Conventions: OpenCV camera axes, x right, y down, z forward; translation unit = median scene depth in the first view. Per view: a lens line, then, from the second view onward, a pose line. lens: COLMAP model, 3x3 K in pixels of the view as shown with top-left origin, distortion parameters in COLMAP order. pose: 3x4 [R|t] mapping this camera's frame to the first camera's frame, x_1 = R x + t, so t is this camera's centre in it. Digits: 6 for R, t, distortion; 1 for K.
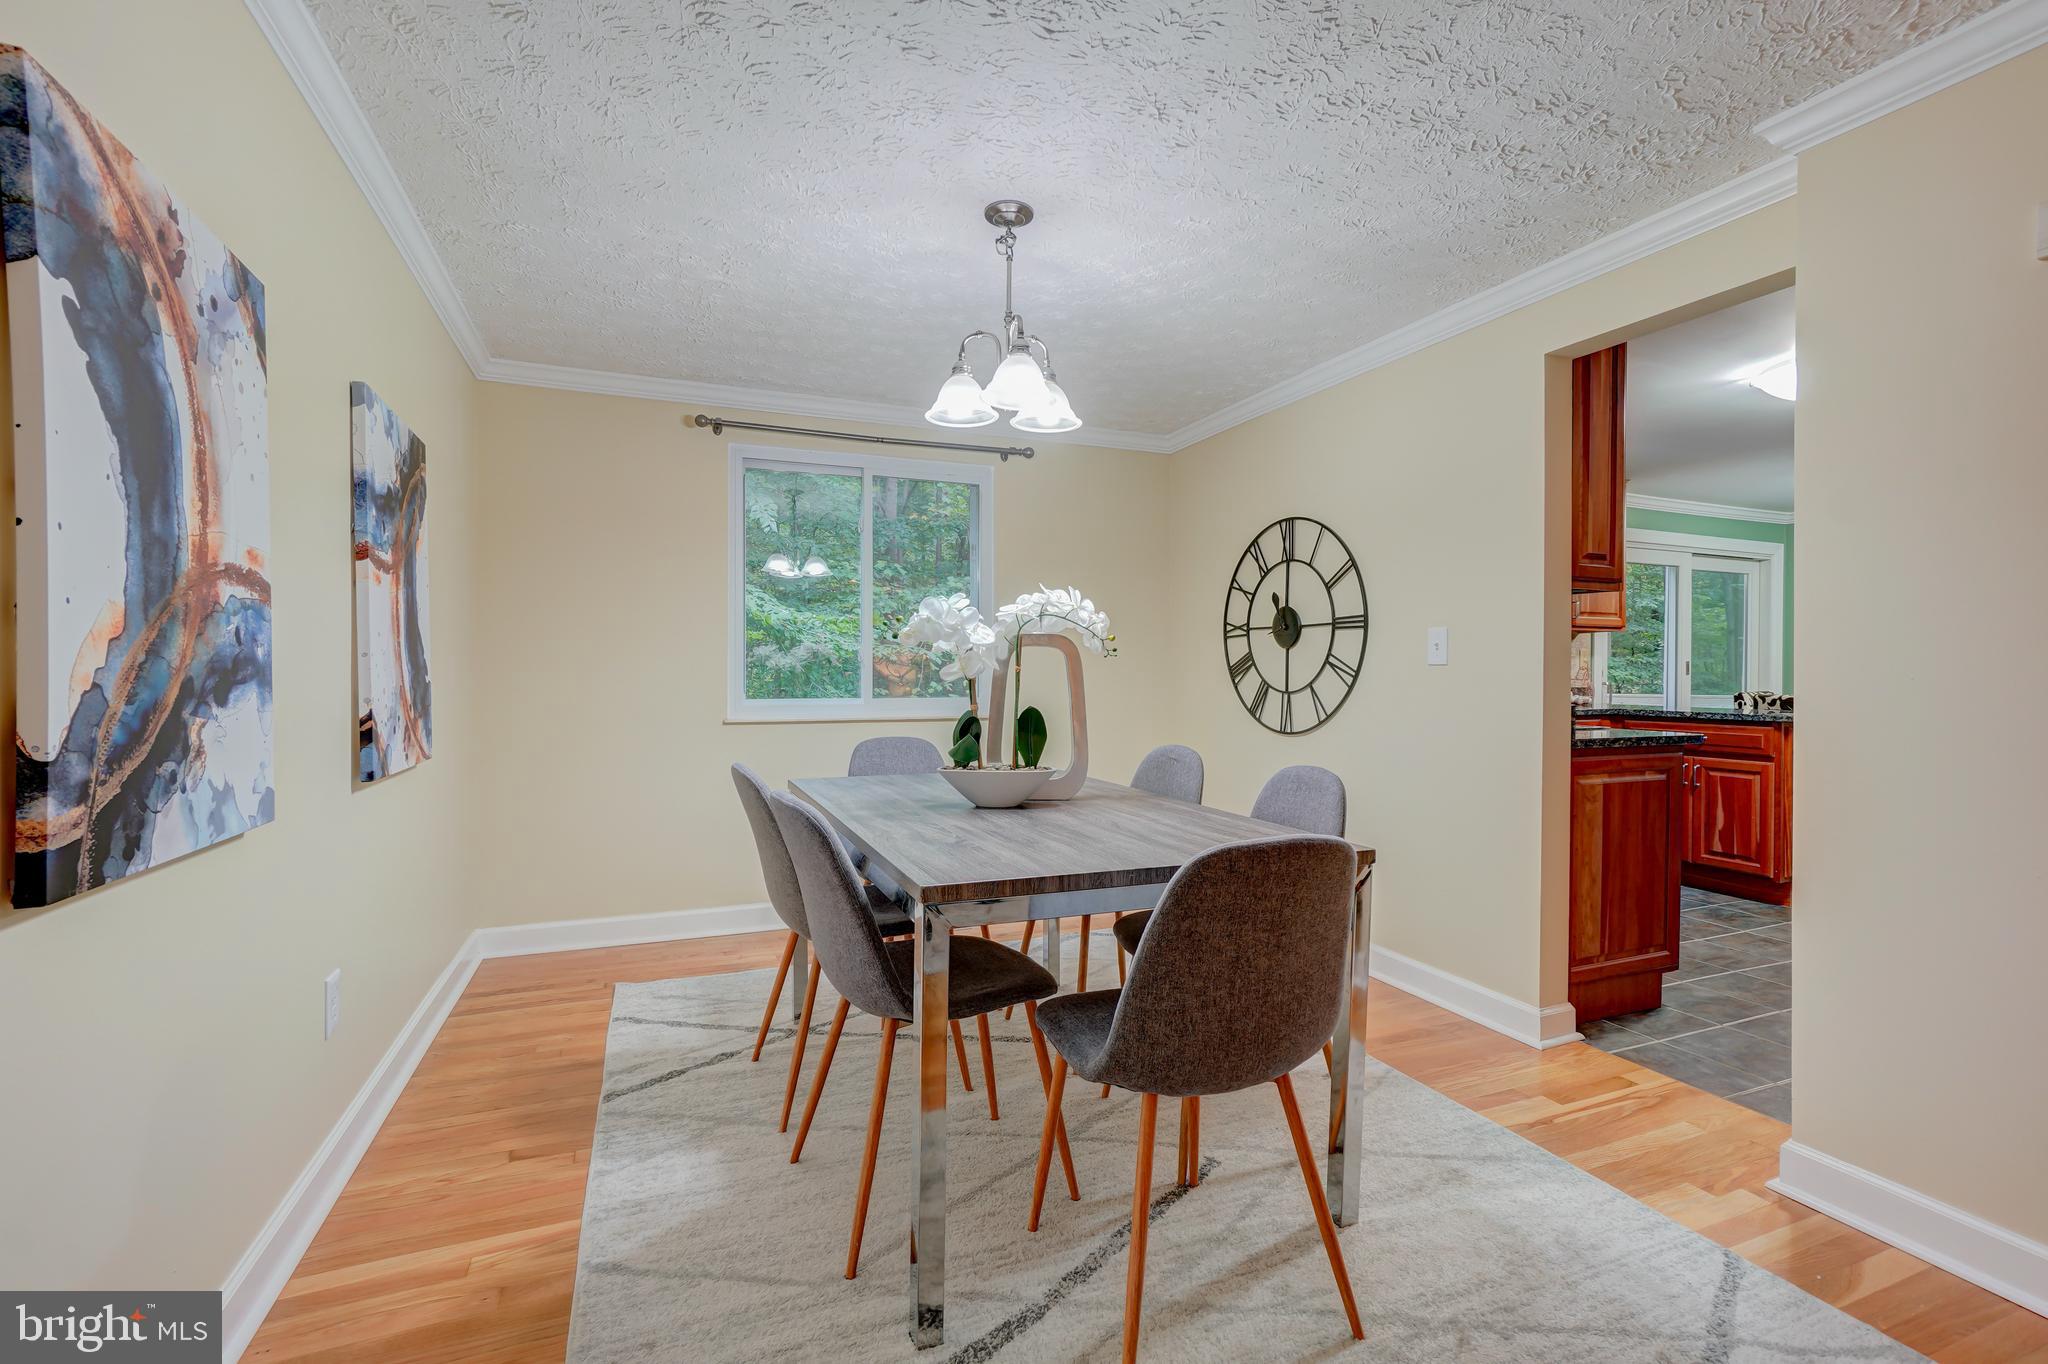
lens RADIAL K [[916.8, 0, 1014.8], [0, 916.8, 665.4], [0, 0, 1]] dist [-0.049152, 0.014394]
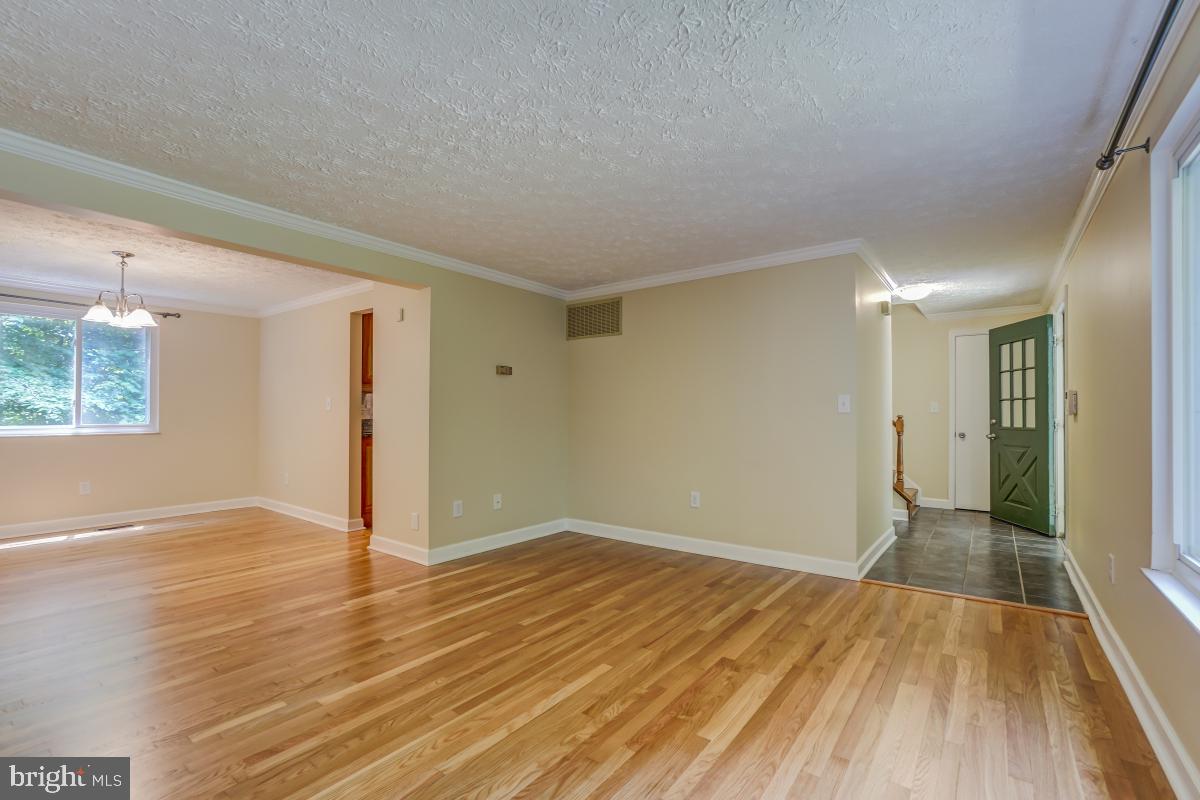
lens RADIAL K [[532.1, 0, 597.1], [0, 532.1, 404.6], [0, 0, 1]] dist [-0.003916, -0.000059]
pose [[0.855270, 0.005680, 0.518151, 0.317345], [-0.003175, 0.999979, -0.005721, -0.012378], [-0.518173, 0.003248, 0.855270, -0.929427]]
